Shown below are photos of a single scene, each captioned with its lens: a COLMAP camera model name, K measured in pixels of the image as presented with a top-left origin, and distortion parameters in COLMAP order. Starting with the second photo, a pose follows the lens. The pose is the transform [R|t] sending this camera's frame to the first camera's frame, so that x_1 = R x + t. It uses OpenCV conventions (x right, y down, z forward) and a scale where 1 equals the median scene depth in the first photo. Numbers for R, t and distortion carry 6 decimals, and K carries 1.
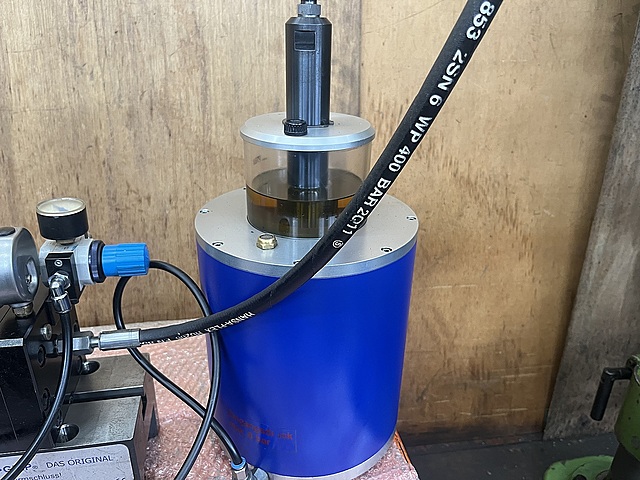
lens RADIAL K [[487.2, 0, 320.0], [0, 487.2, 240.0], [0, 0, 1]] dist [0.032944, -0.052209]
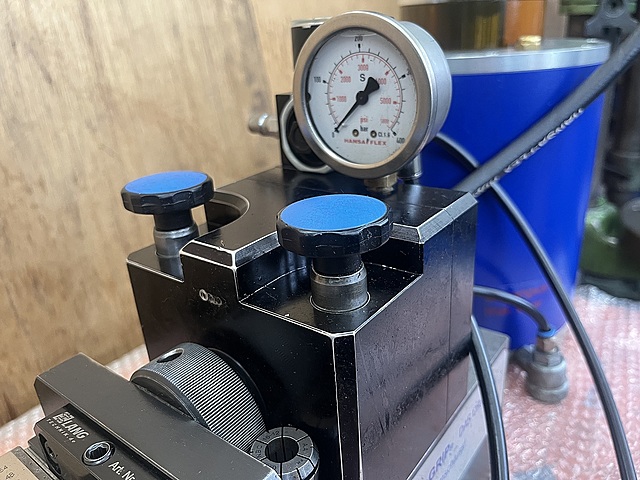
lens RADIAL K [[506.0, 0, 320.0], [0, 506.0, 240.0], [0, 0, 1]] dist [0.006234, -0.056716]
pose [[0.751844, -0.312138, 0.580775, -0.485437], [0.342080, 0.937681, 0.061117, 0.068758], [-0.563659, 0.152721, 0.811766, 0.270794]]
